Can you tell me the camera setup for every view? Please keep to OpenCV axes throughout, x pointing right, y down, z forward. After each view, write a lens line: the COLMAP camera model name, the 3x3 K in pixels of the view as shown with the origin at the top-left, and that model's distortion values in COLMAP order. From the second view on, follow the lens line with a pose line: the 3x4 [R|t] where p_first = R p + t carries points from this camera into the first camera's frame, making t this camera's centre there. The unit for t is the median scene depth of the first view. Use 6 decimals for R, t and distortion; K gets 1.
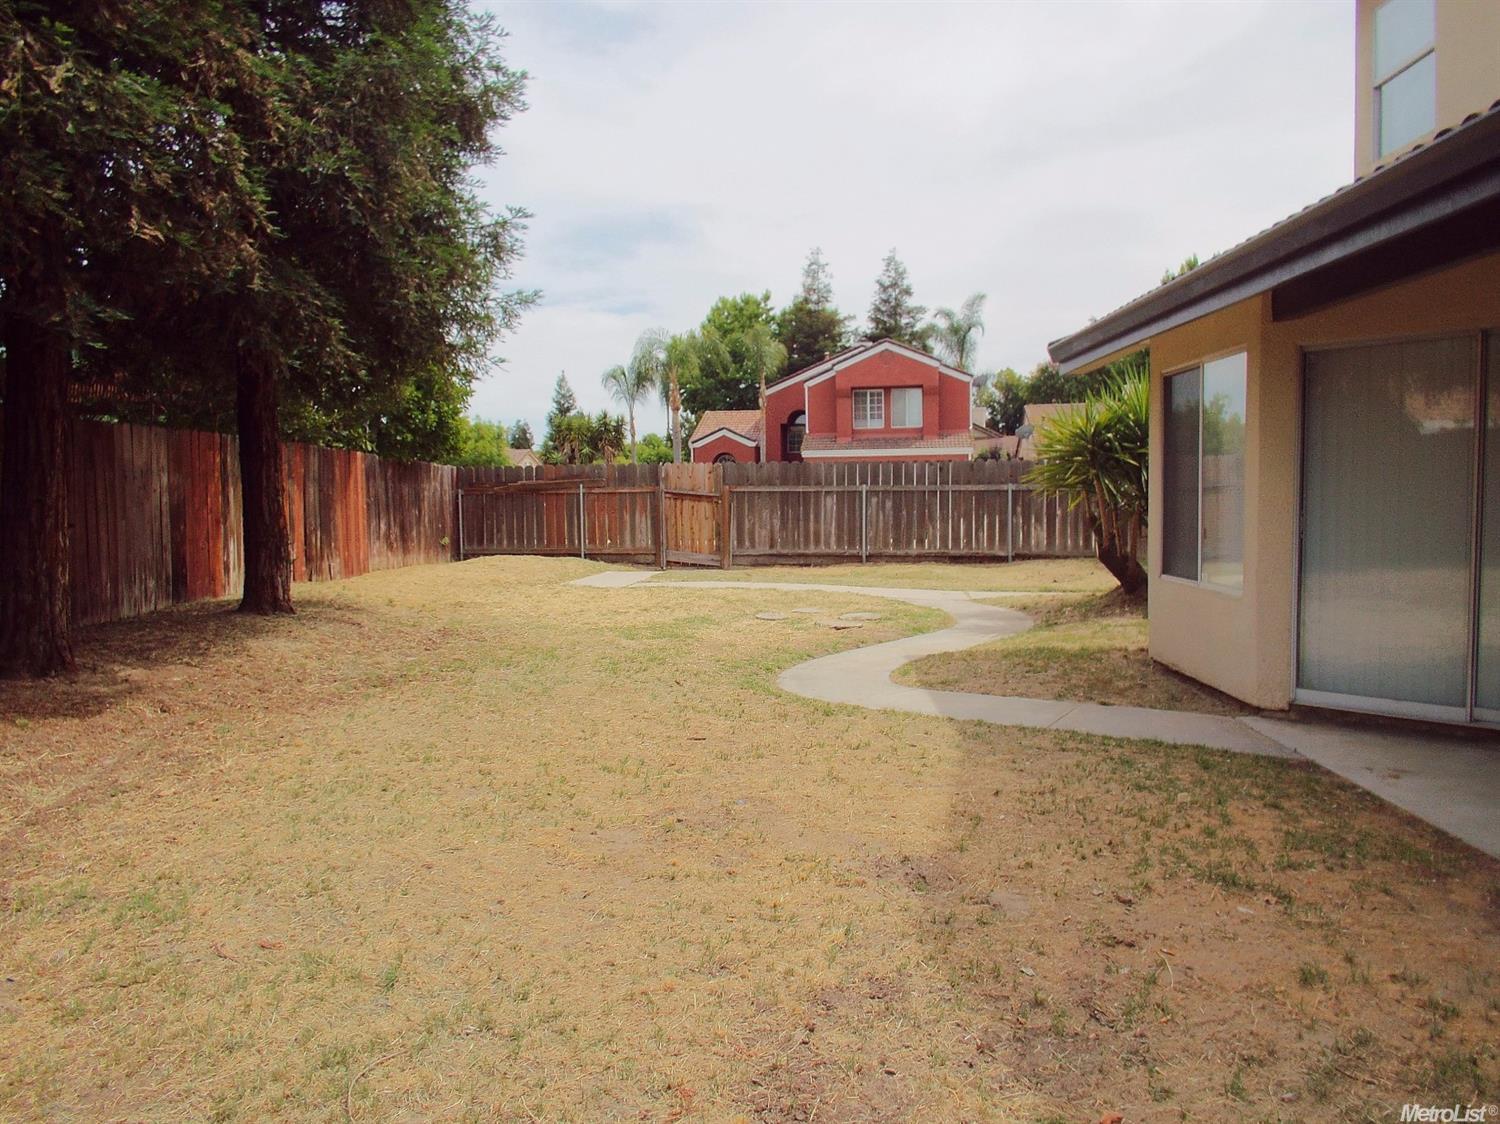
lens RADIAL K [[1105.2, 0, 755.7], [0, 1105.2, 551.1], [0, 0, 1]] dist [-0.011350, 0.008390]
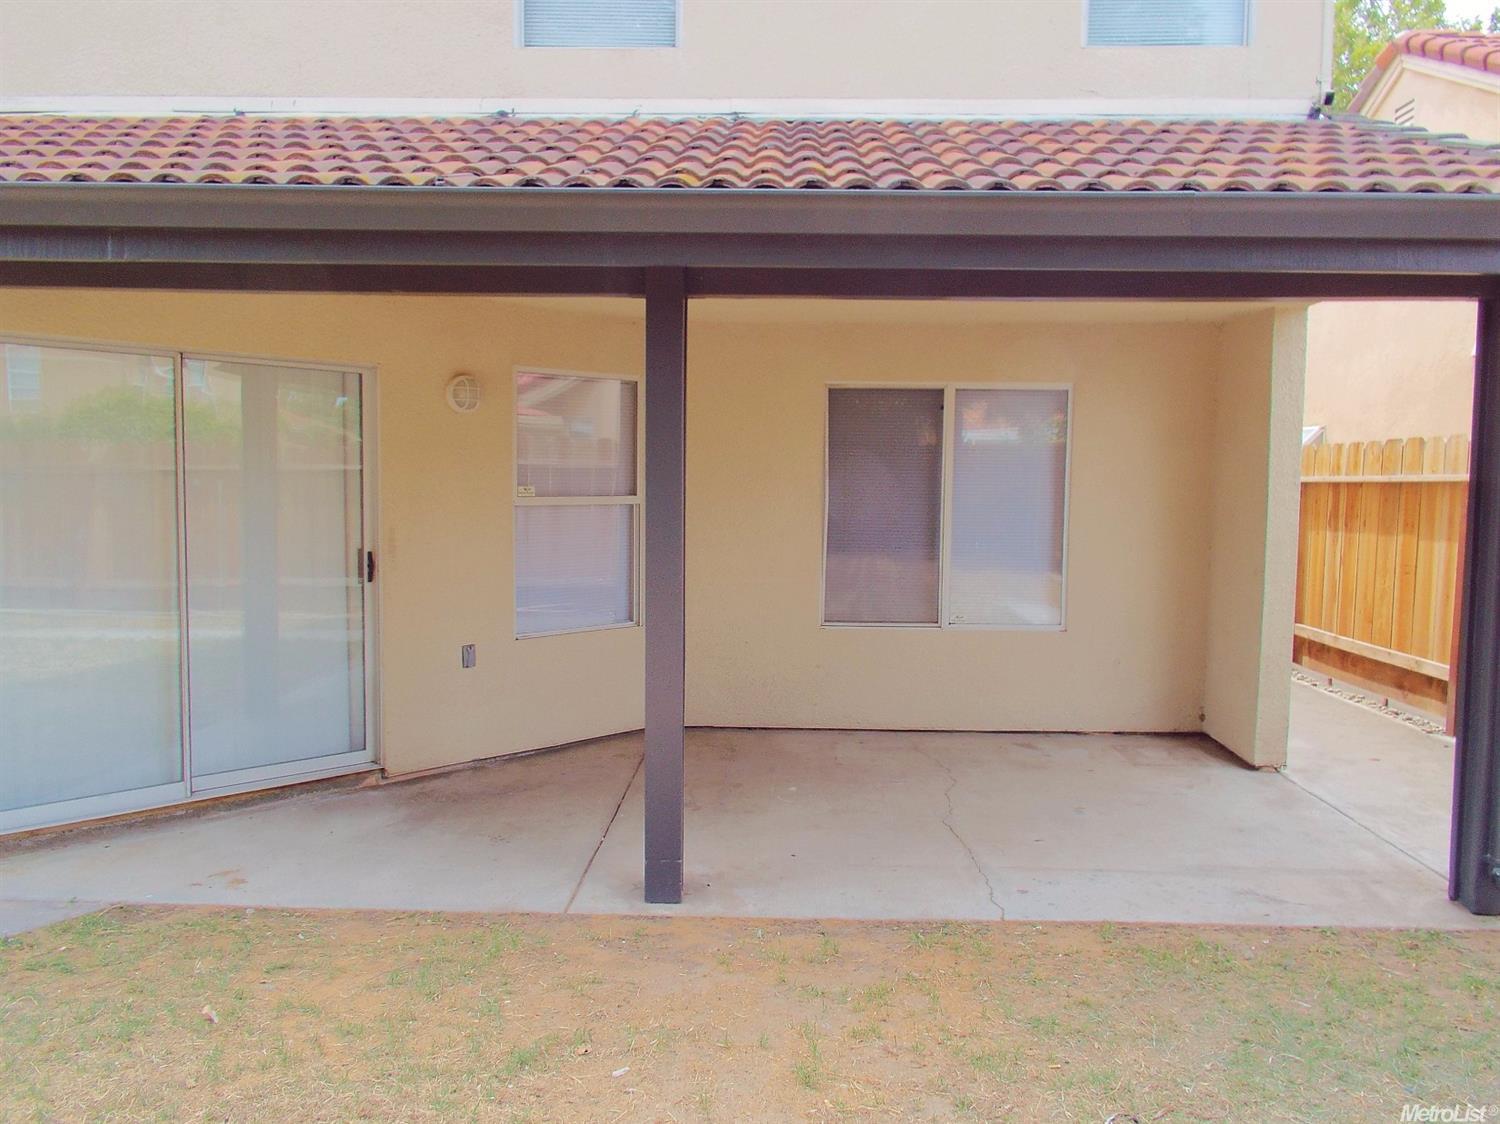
lens RADIAL K [[1105.2, 0, 764.6], [0, 1105.2, 568.3], [0, 0, 1]] dist [-0.011350, 0.008390]
pose [[-0.021693, -0.069981, 0.997312, -0.071665], [0.041211, 0.996637, 0.070830, -0.021894], [-0.998915, 0.042636, -0.018736, 0.170109]]
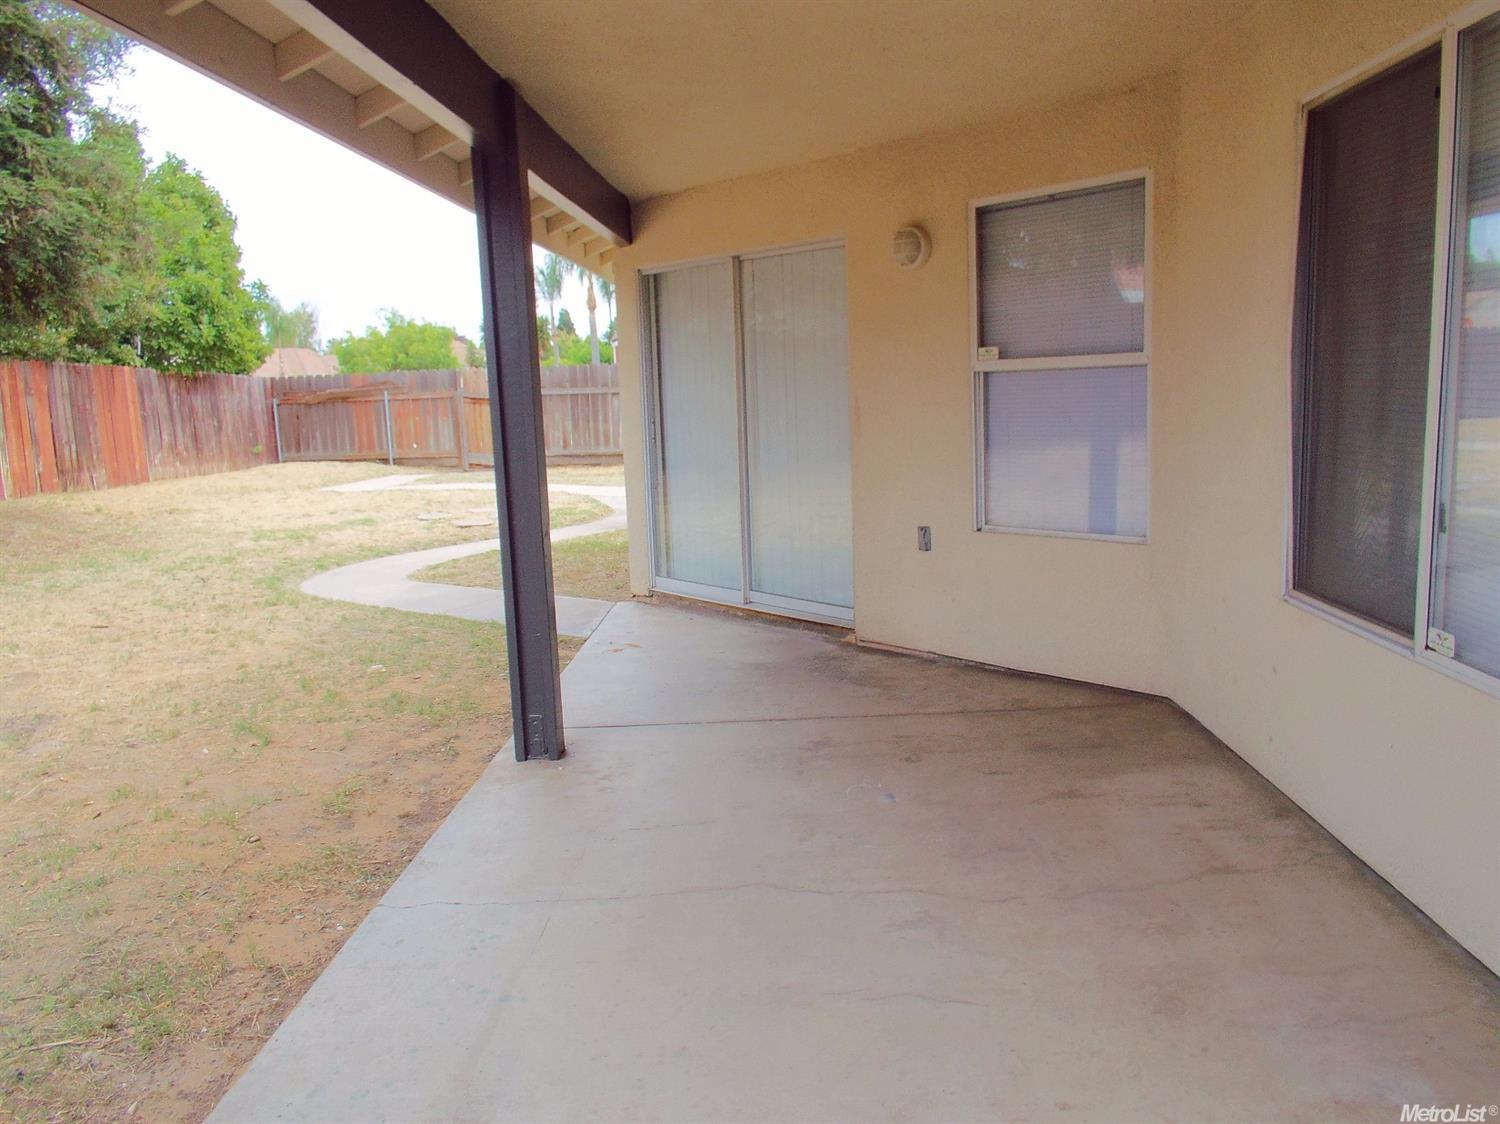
lens RADIAL K [[1105.2, 0, 758.6], [0, 1105.2, 561.5], [0, 0, 1]] dist [-0.011350, 0.008390]
pose [[0.999720, -0.019777, -0.013029, 0.210051], [0.021038, 0.994249, 0.105002, -0.002895], [0.010877, -0.105247, 0.994387, -0.044731]]
